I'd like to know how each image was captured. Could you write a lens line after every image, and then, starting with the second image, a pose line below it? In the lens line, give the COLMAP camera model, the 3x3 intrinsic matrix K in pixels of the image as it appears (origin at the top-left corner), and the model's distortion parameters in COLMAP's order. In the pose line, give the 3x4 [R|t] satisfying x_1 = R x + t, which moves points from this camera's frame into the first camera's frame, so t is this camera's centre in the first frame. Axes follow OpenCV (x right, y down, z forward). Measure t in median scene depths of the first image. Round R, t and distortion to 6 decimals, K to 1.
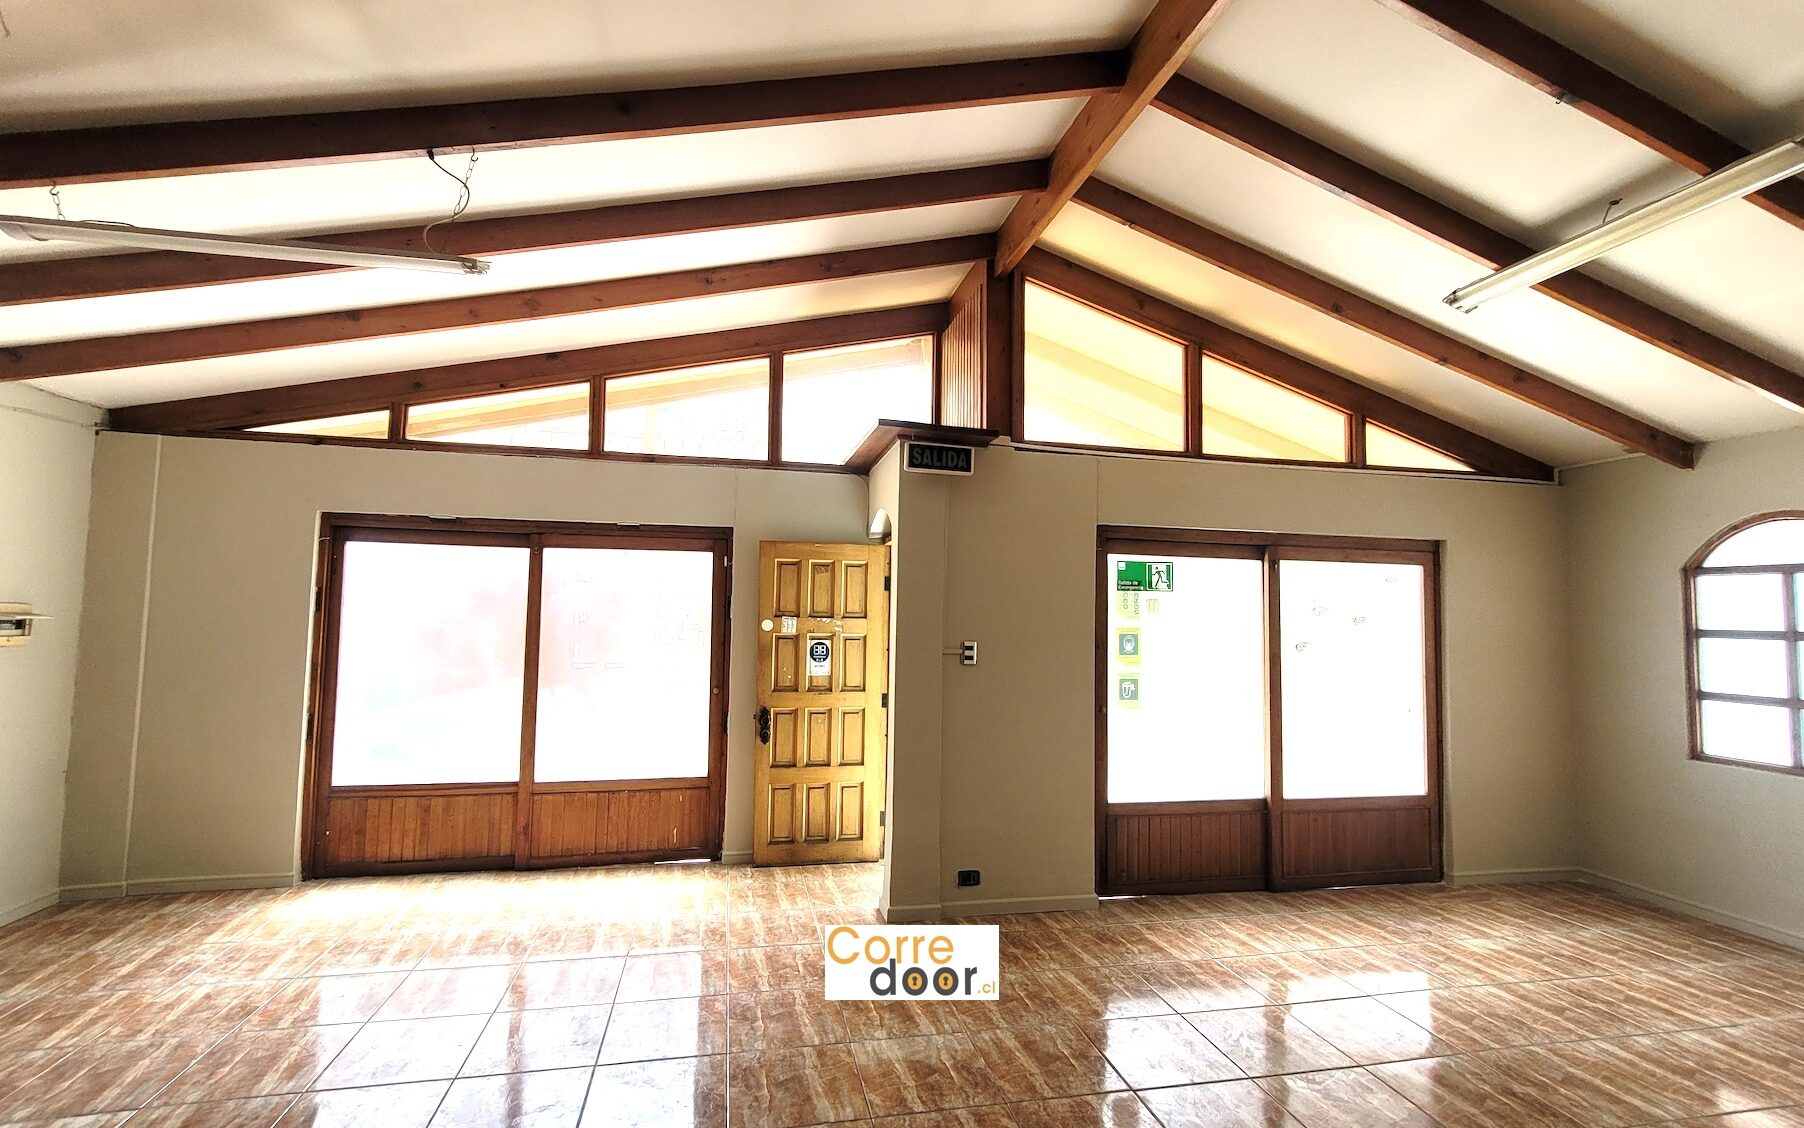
lens RADIAL K [[794.9, 0, 891.8], [0, 794.9, 570.8], [0, 0, 1]] dist [0.001793, 0.001160]
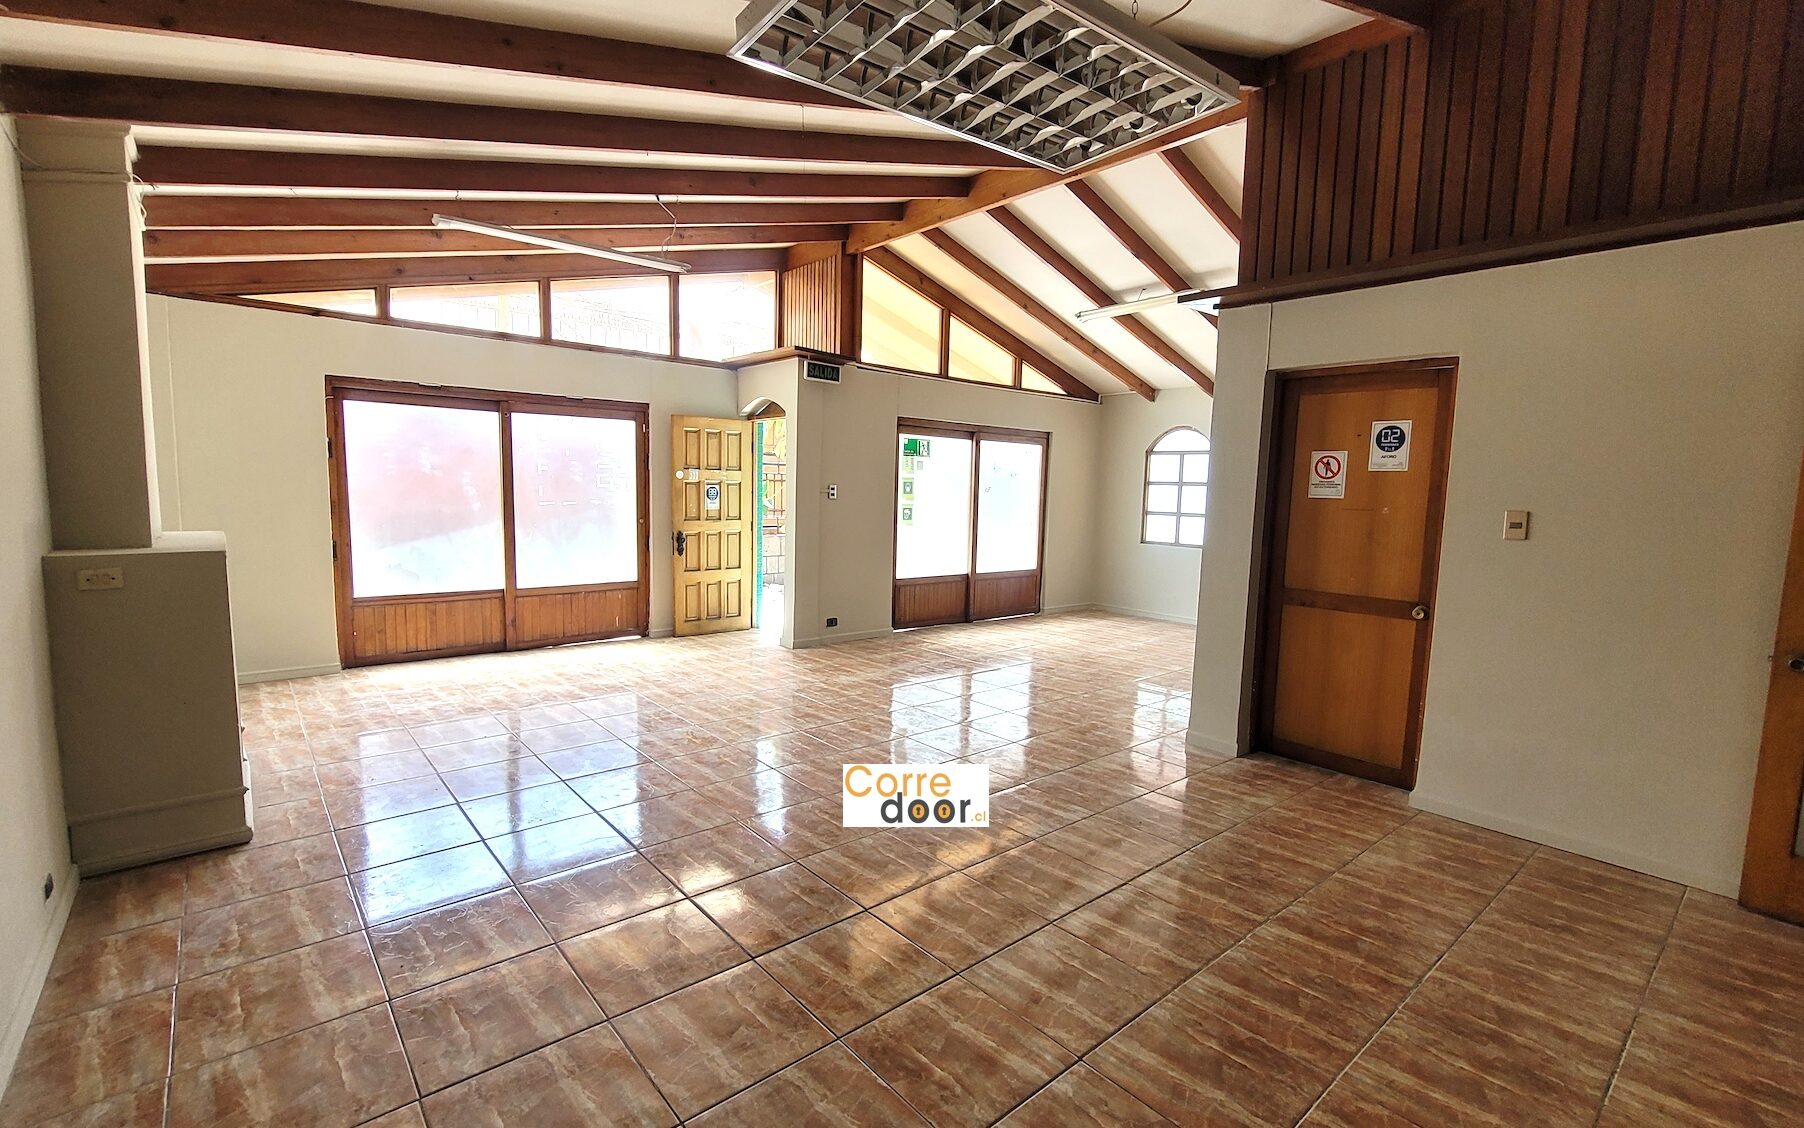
lens RADIAL K [[794.9, 0, 891.8], [0, 794.9, 570.8], [0, 0, 1]] dist [0.001793, 0.001160]
pose [[0.879528, -0.045918, 0.473627, -0.539598], [-0.035571, 0.986204, 0.161669, -0.006555], [-0.474516, -0.159039, 0.865760, -0.485283]]
